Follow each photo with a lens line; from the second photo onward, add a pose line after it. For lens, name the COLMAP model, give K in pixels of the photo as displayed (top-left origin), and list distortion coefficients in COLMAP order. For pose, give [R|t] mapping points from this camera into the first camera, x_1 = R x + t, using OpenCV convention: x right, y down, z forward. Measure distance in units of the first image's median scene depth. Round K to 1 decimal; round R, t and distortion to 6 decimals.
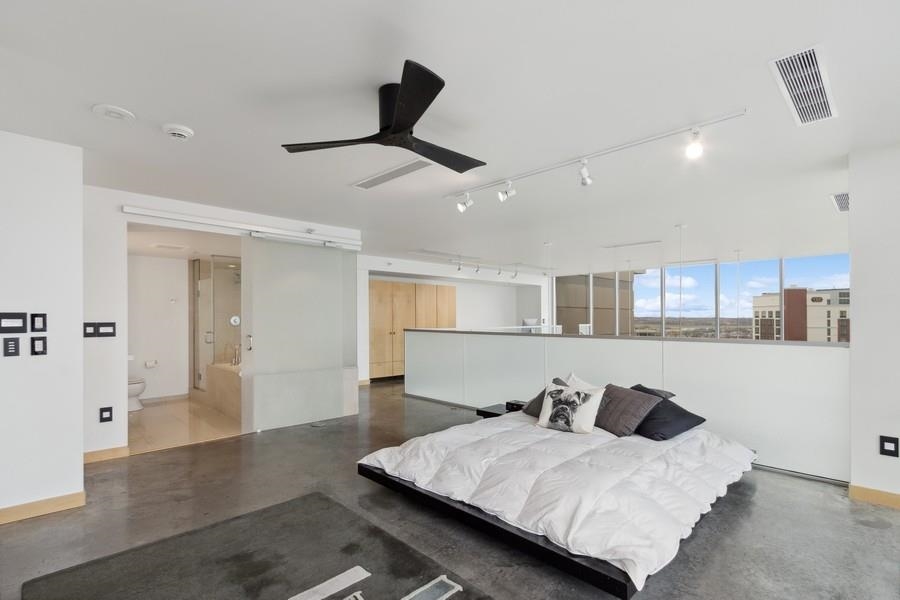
lens RADIAL K [[421.2, 0, 449.0], [0, 421.2, 321.8], [0, 0, 1]] dist [0.010384, -0.003063]
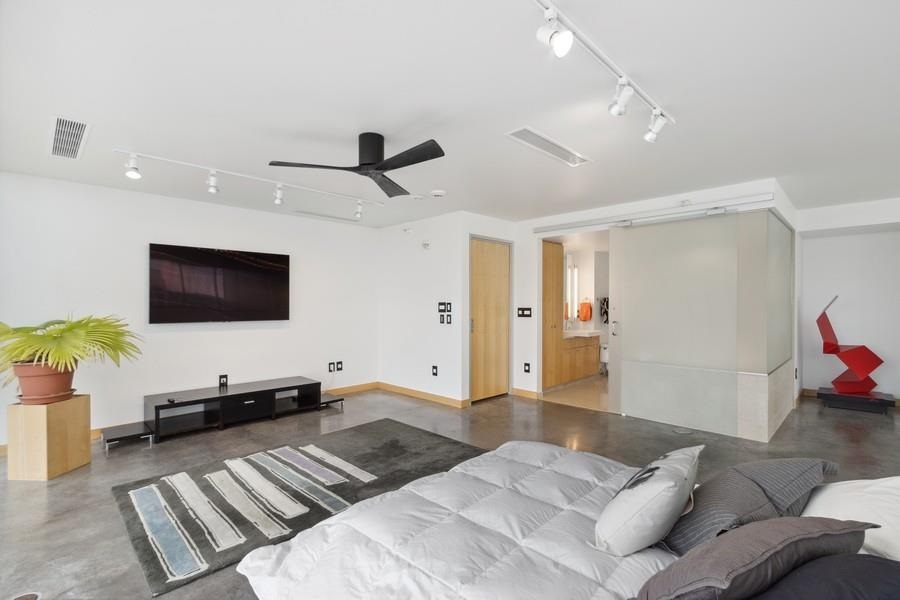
lens RADIAL K [[403.2, 0, 436.2], [0, 403.2, 309.8], [0, 0, 1]] dist [-0.020410, -0.000066]
pose [[0.005895, 0.014558, -0.999877, 0.474925], [-0.007955, 0.999863, 0.014511, -0.007160], [0.999951, 0.007868, 0.006010, 0.488454]]
